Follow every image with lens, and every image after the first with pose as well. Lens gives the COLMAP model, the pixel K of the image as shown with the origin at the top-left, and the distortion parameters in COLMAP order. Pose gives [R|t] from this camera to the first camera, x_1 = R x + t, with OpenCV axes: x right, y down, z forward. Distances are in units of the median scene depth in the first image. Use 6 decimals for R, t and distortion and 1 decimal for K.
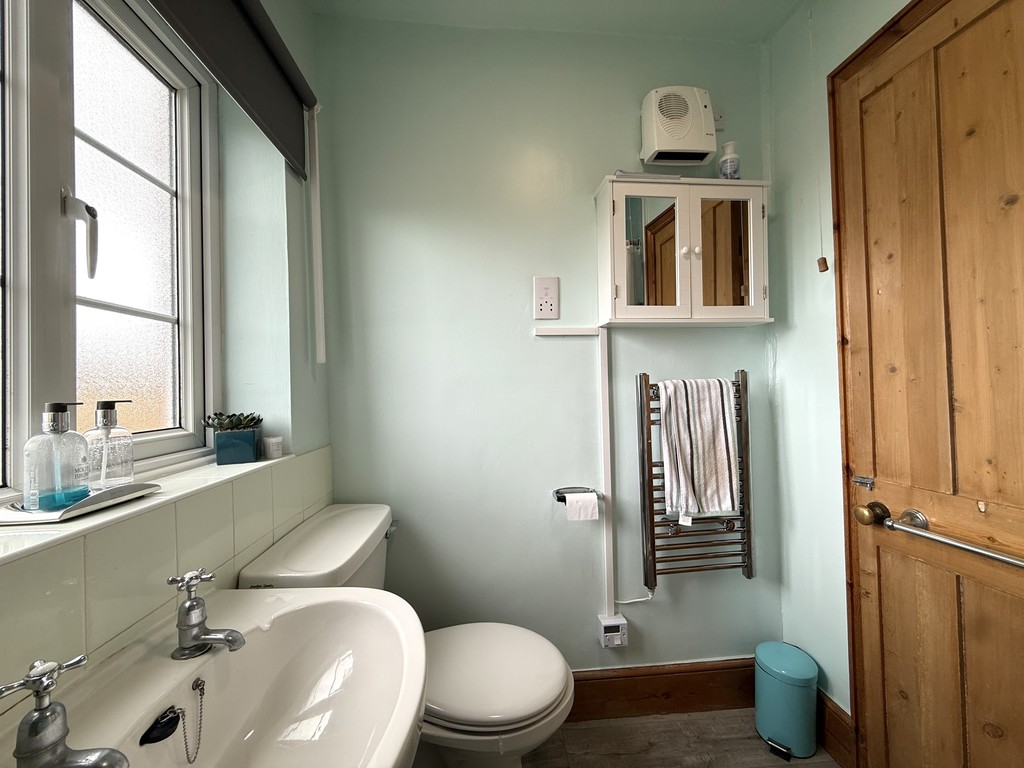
lens RADIAL K [[409.3, 0, 508.9], [0, 409.3, 383.4], [0, 0, 1]] dist [-0.002111, 0.000414]
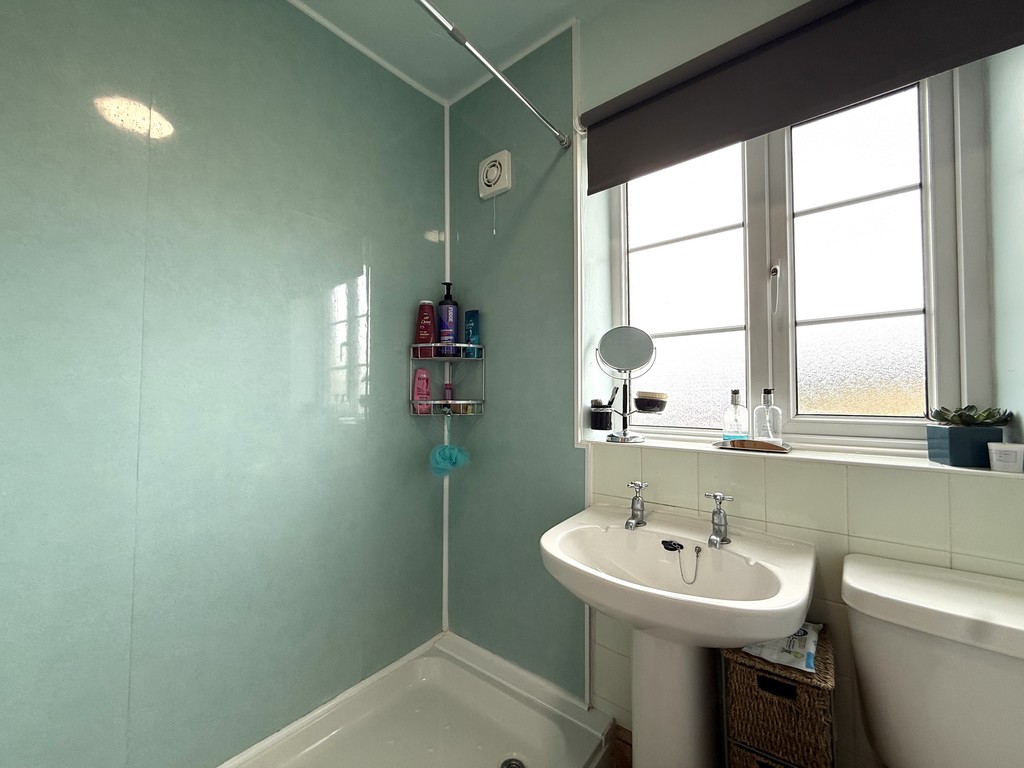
lens RADIAL K [[409.3, 0, 508.9], [0, 409.3, 383.4], [0, 0, 1]] dist [-0.002111, 0.000414]
pose [[-0.690184, 0.015752, -0.723462, 0.831363], [0.026007, 0.999657, -0.003045, 0.003543], [0.723166, -0.020916, -0.690357, 1.276990]]
